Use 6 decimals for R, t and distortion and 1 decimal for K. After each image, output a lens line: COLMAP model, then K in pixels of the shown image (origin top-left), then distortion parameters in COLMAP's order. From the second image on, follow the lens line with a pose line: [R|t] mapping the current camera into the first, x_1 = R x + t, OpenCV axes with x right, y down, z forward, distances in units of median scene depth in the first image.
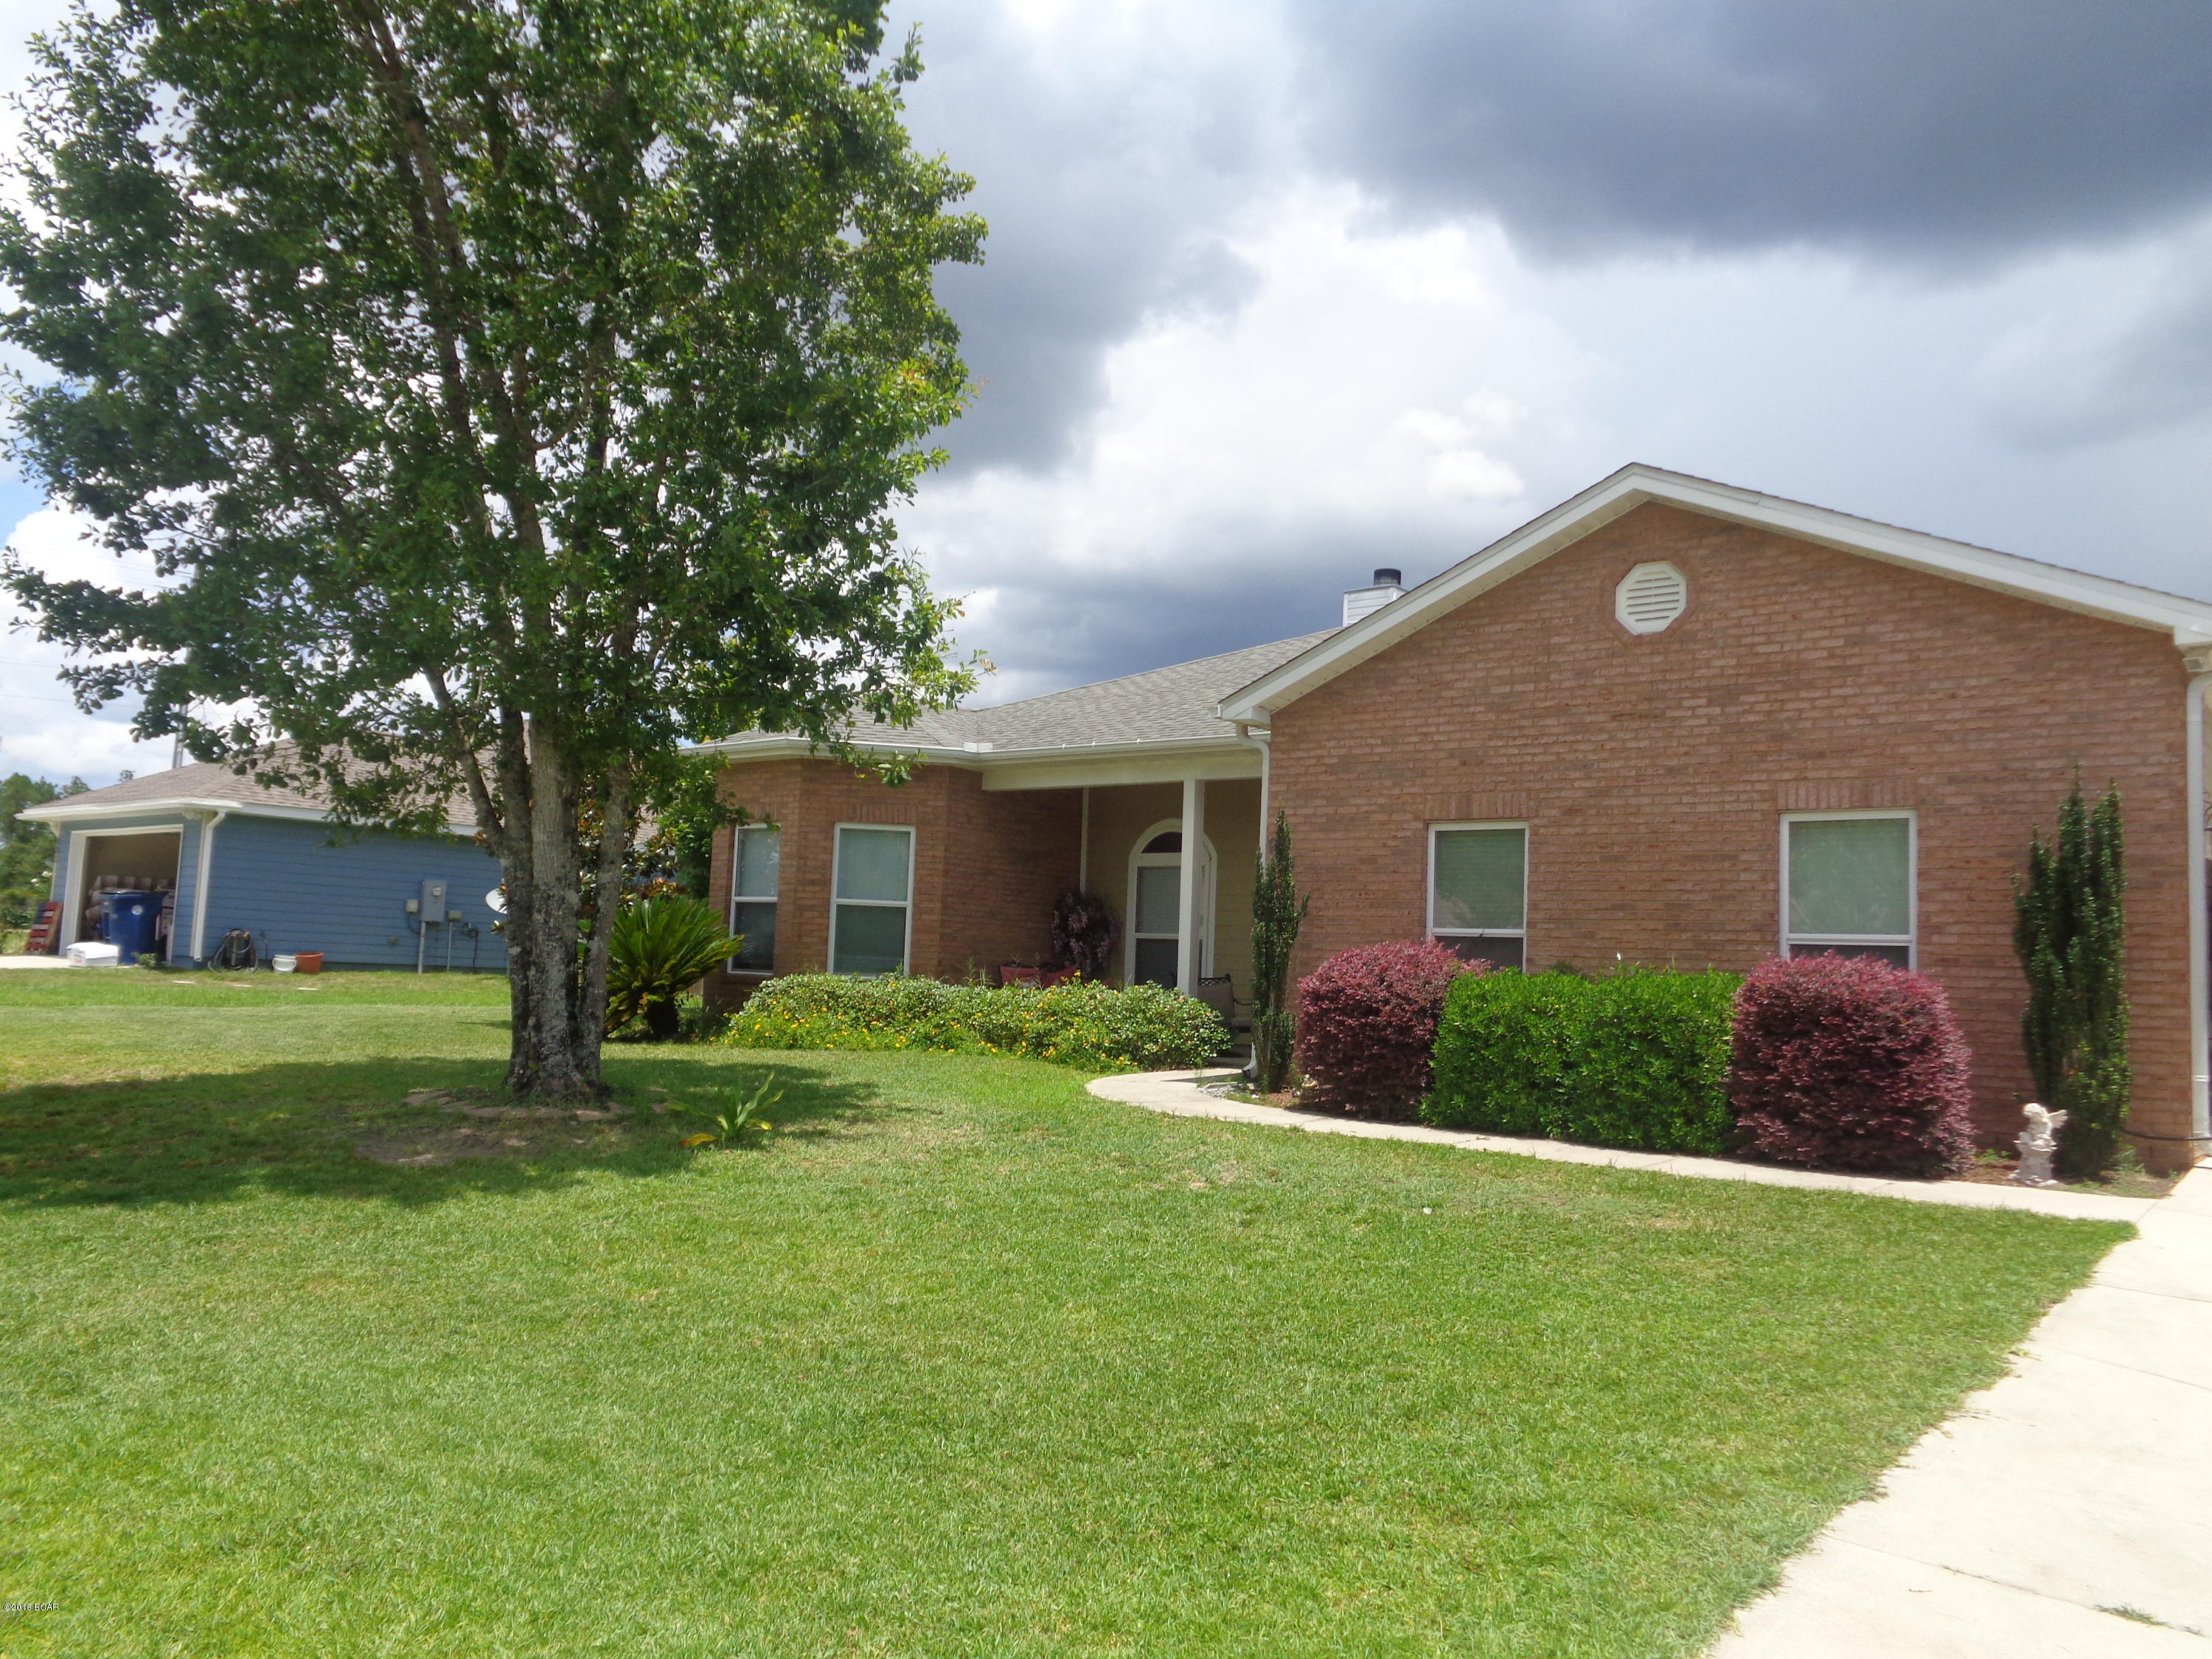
lens RADIAL K [[1651.3, 0, 1107.6], [0, 1651.3, 817.8], [0, 0, 1]] dist [-0.007504, -0.009268]
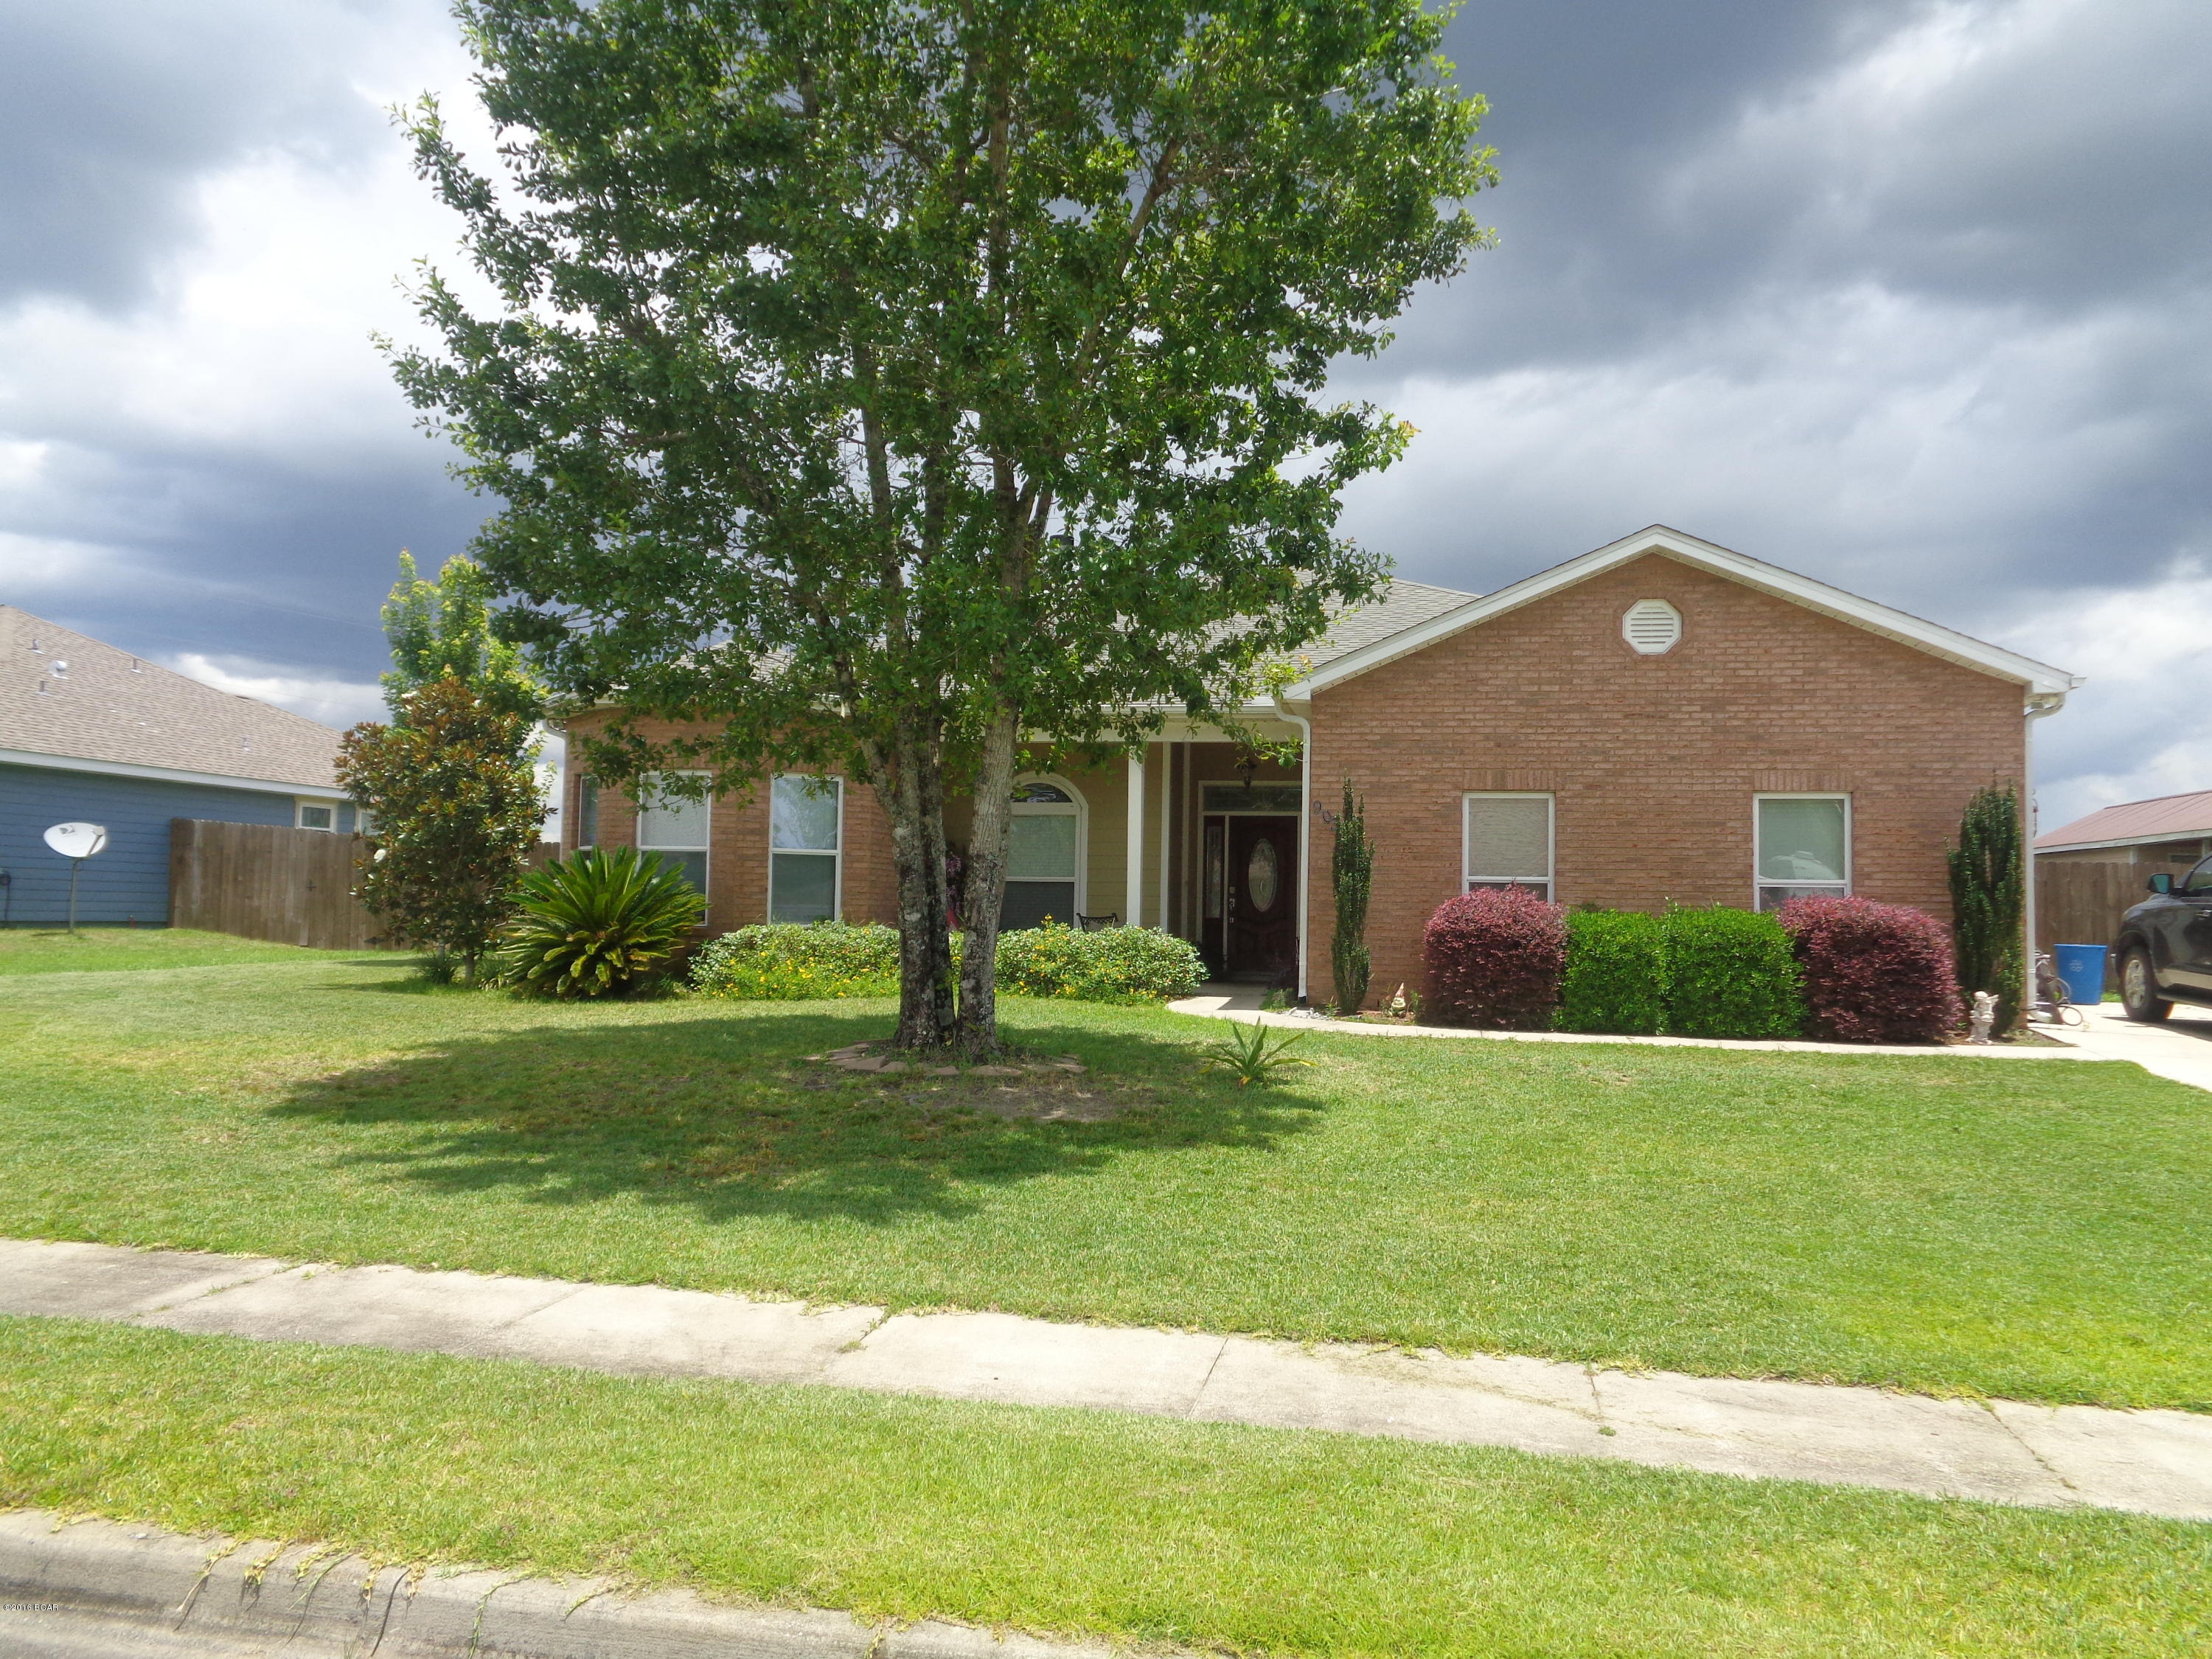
lens RADIAL K [[1651.3, 0, 1107.9], [0, 1651.3, 838.2], [0, 0, 1]] dist [-0.007504, -0.009268]
pose [[0.872668, -0.004434, 0.488294, -0.705611], [-0.026212, 0.998092, 0.055910, -0.026658], [-0.487610, -0.061590, 0.870887, 0.051799]]
